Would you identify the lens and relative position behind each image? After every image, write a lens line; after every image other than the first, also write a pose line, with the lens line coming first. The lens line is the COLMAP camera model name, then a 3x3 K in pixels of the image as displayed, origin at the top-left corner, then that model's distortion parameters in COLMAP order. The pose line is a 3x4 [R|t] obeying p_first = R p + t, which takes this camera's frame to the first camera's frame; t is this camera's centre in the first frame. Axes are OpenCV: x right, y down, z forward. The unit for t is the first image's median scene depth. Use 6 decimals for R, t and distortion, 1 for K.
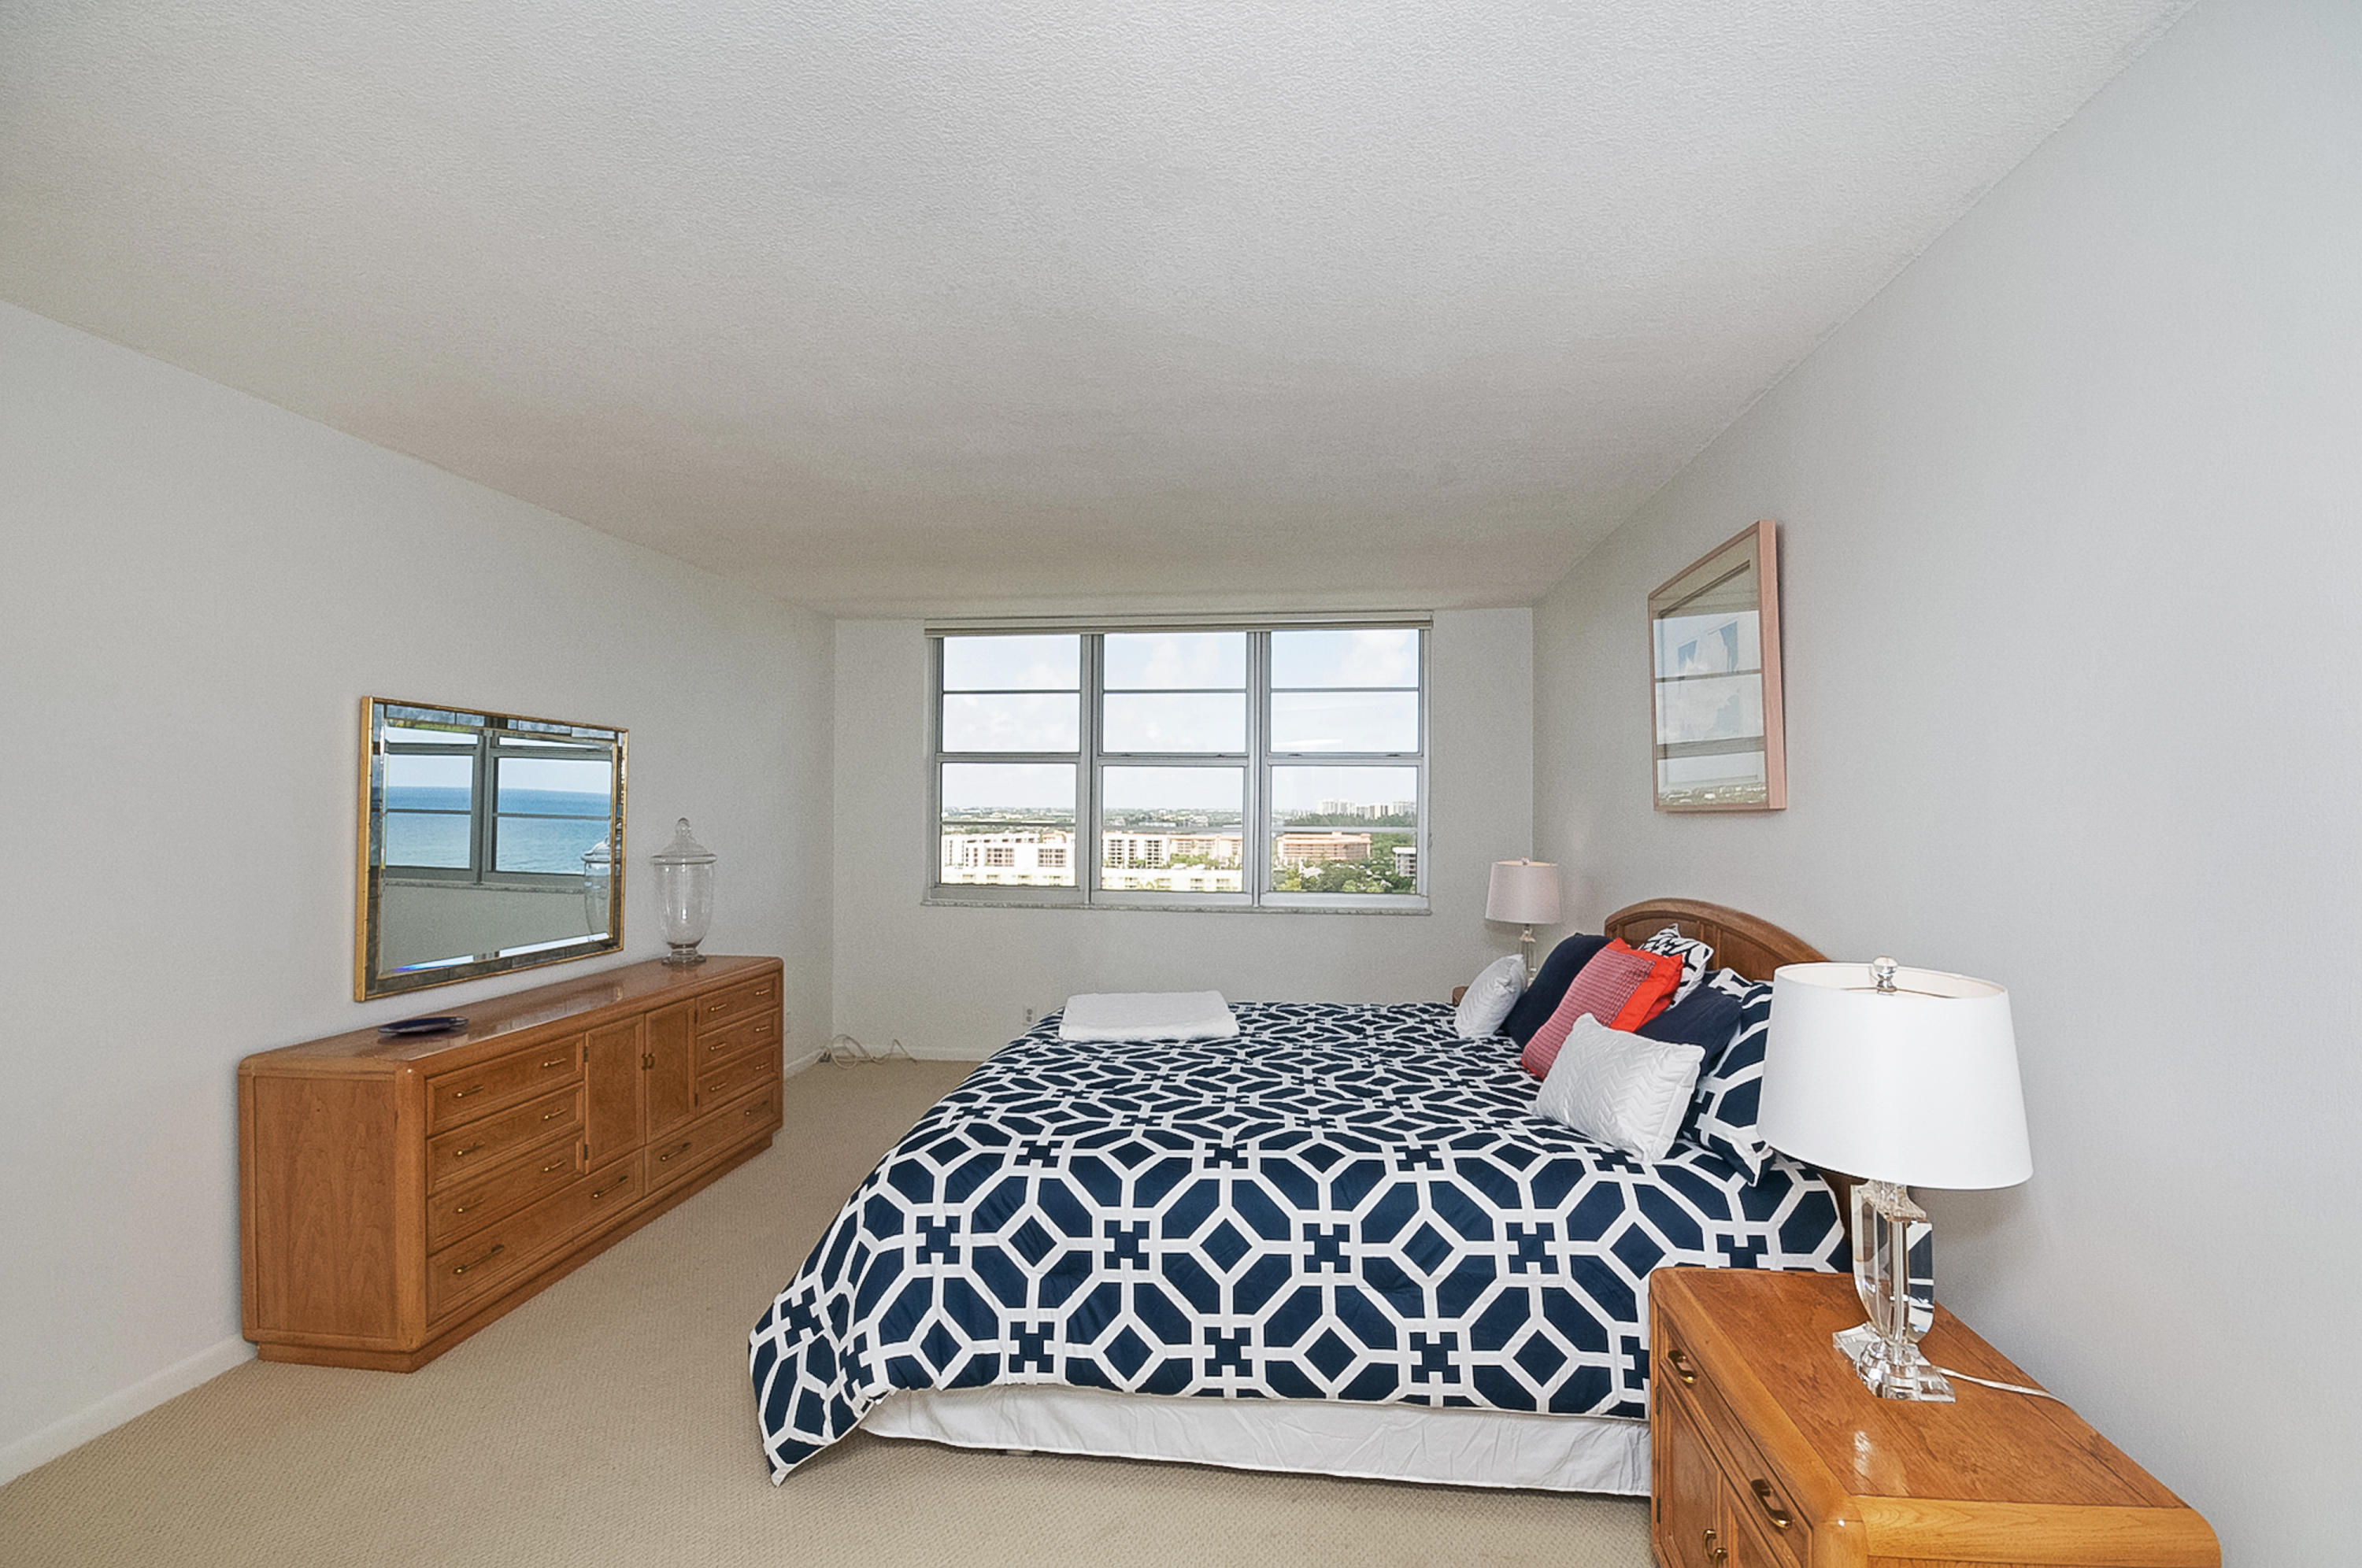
lens RADIAL K [[1069.6, 0, 1173.6], [0, 1069.6, 797.4], [0, 0, 1]] dist [-0.002892, -0.000662]
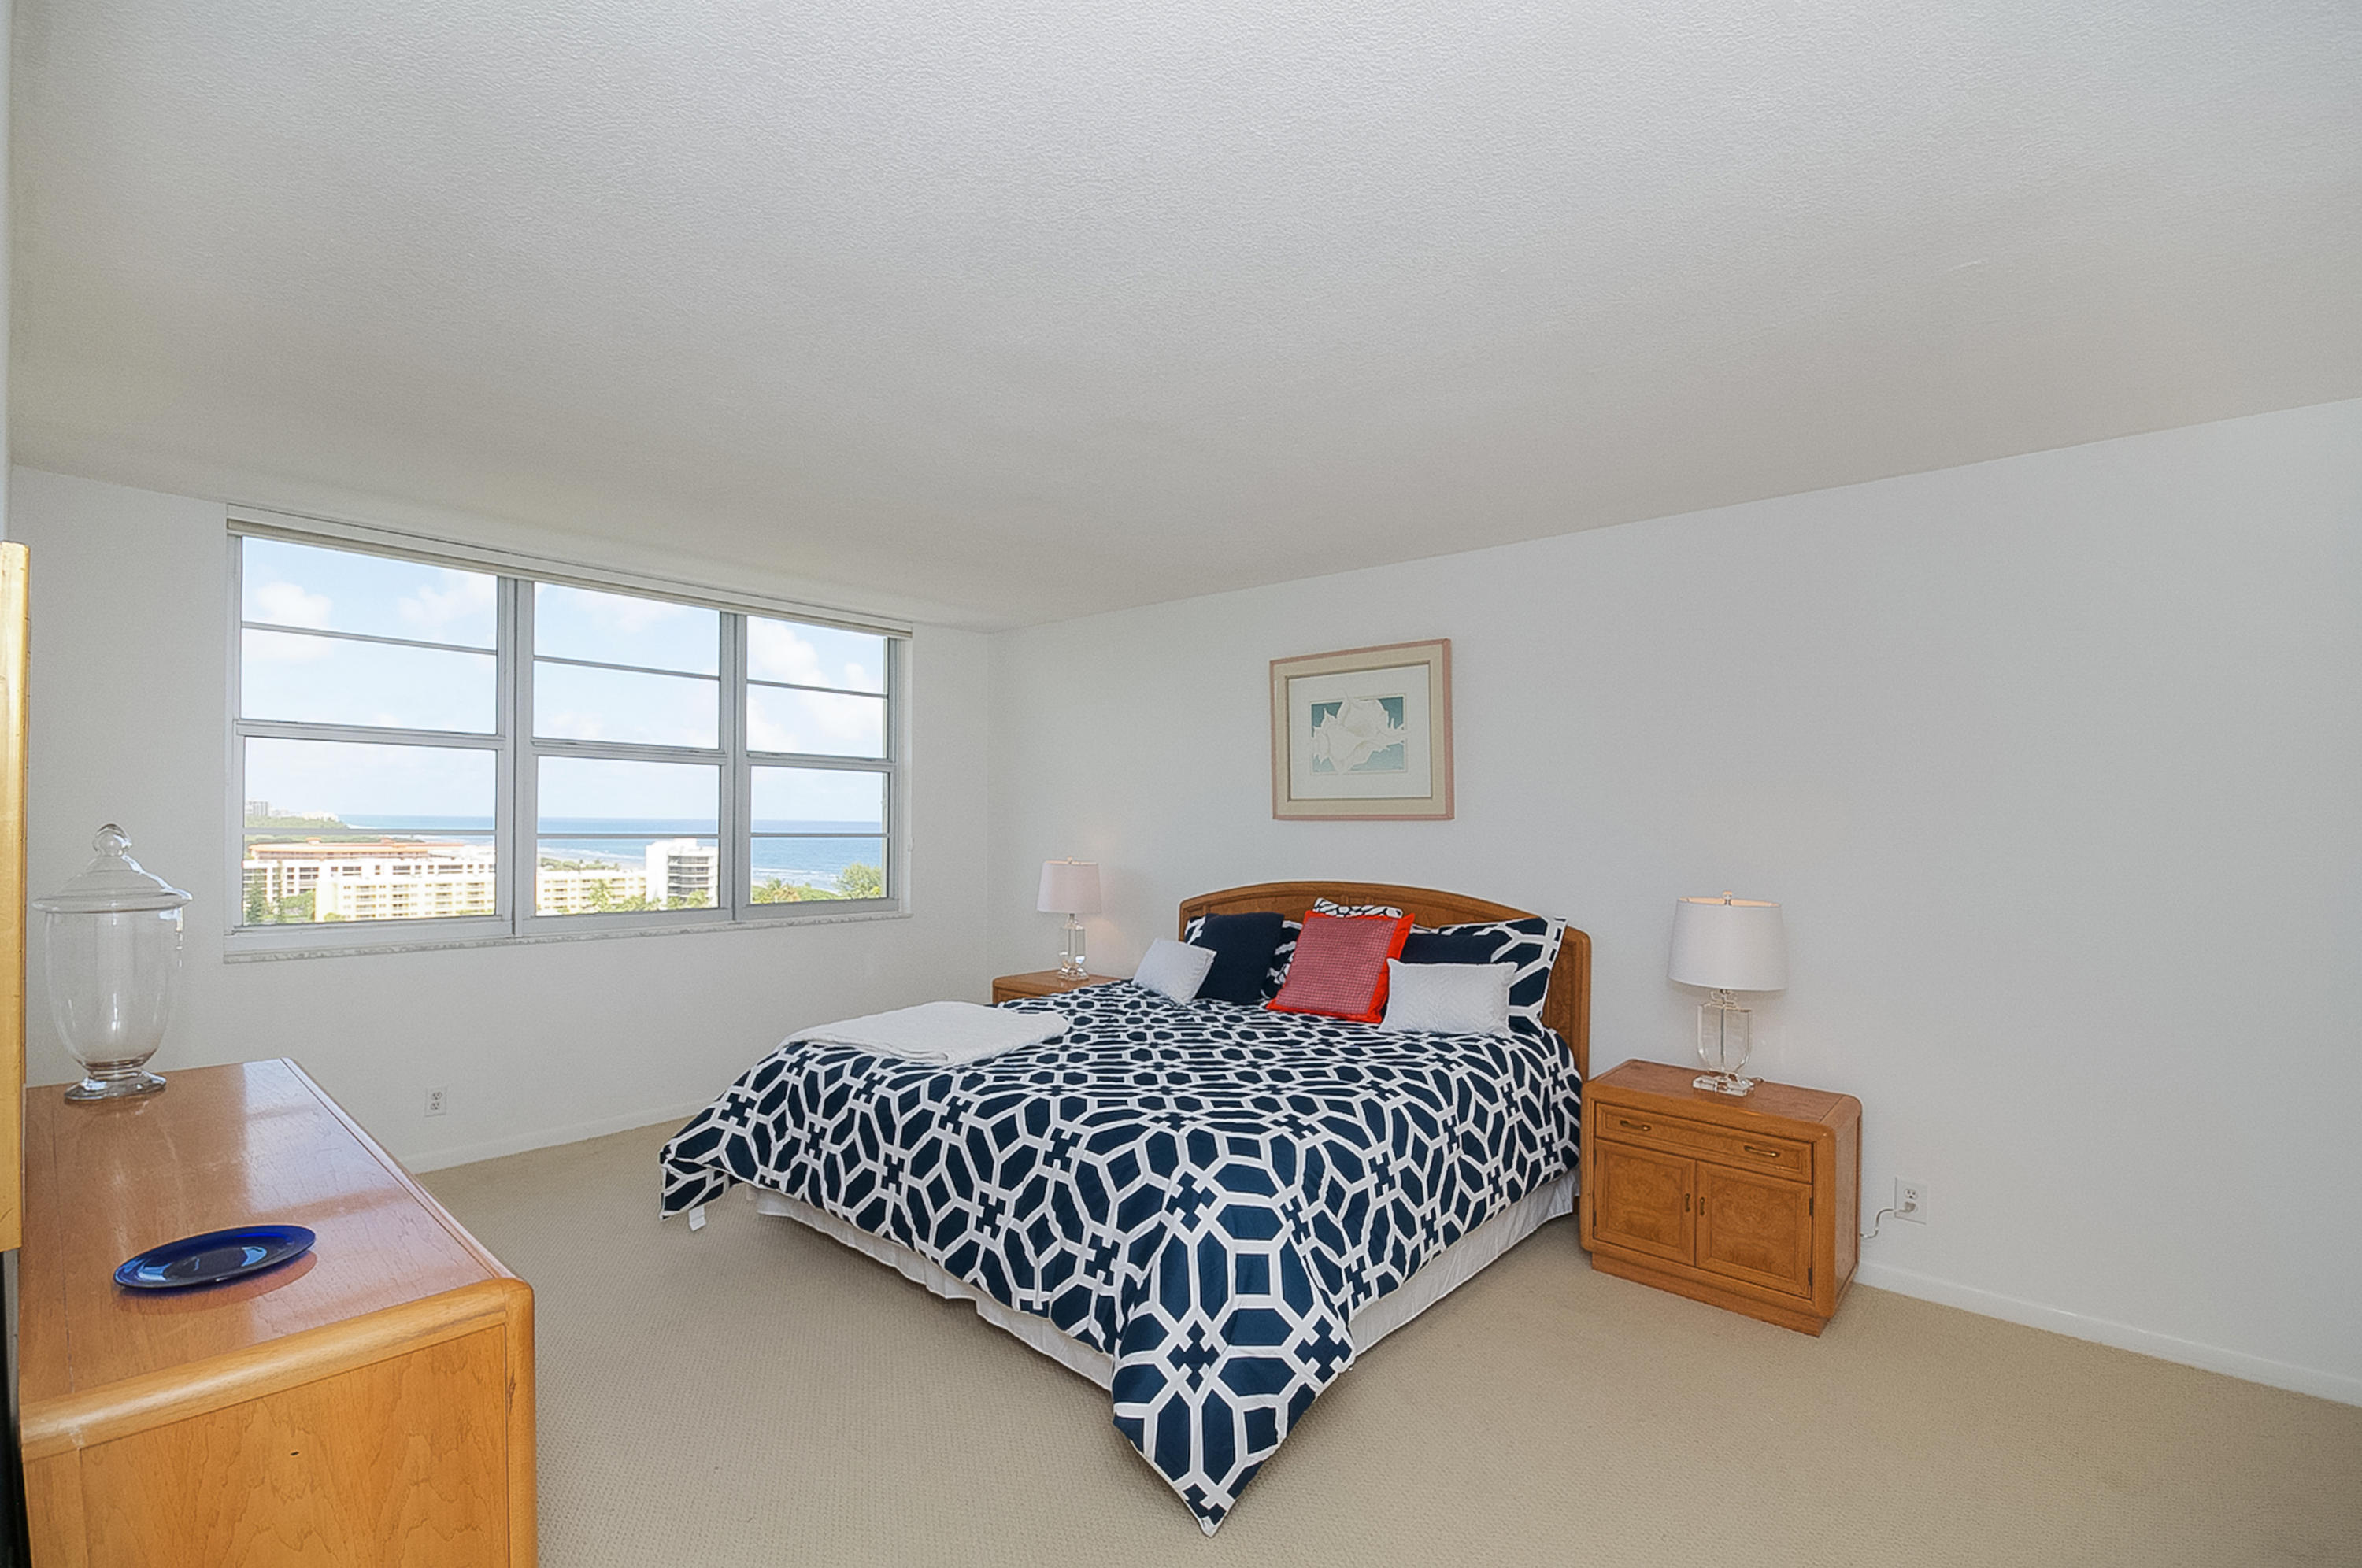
lens RADIAL K [[1070.4, 0, 1166.8], [0, 1070.4, 839.4], [0, 0, 1]] dist [0.002185, -0.000221]
pose [[0.560987, -0.013811, 0.827710, -0.456072], [-0.016505, 0.999475, 0.027863, 0.001593], [-0.827660, -0.029292, 0.560465, 0.200882]]
